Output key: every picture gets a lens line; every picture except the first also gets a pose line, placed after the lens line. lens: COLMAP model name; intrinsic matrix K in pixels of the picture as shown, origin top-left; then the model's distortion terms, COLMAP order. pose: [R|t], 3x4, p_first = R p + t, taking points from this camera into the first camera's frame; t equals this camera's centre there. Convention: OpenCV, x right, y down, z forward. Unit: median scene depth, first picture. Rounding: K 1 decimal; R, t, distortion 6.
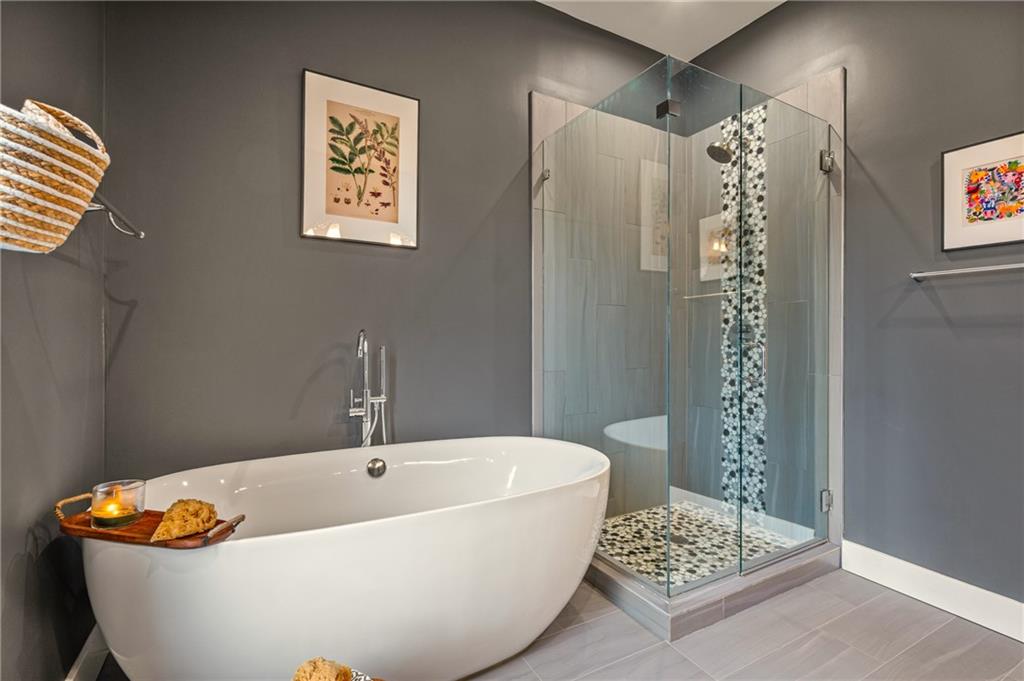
lens RADIAL K [[461.6, 0, 514.6], [0, 461.6, 344.1], [0, 0, 1]] dist [0.000200, -0.000900]
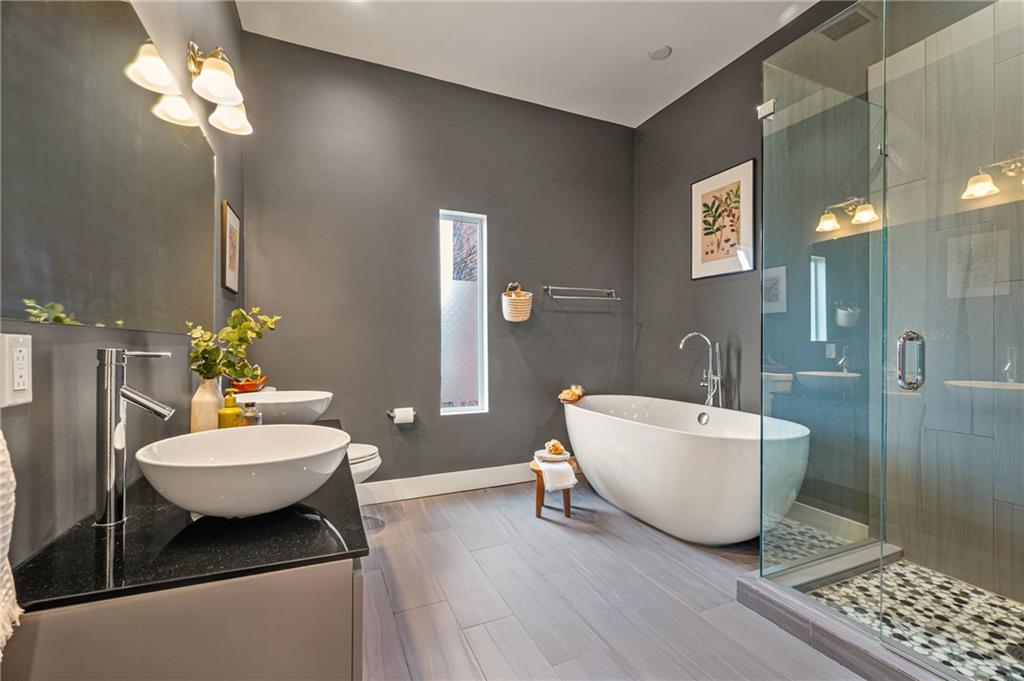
lens RADIAL K [[454.6, 0, 515.6], [0, 454.6, 342.2], [0, 0, 1]] dist [0.001160, -0.000337]
pose [[-0.081046, -0.006917, -0.996686, 1.201774], [-0.001881, 0.999975, -0.006786, 0.013630], [0.996709, 0.001325, -0.081057, 0.436640]]
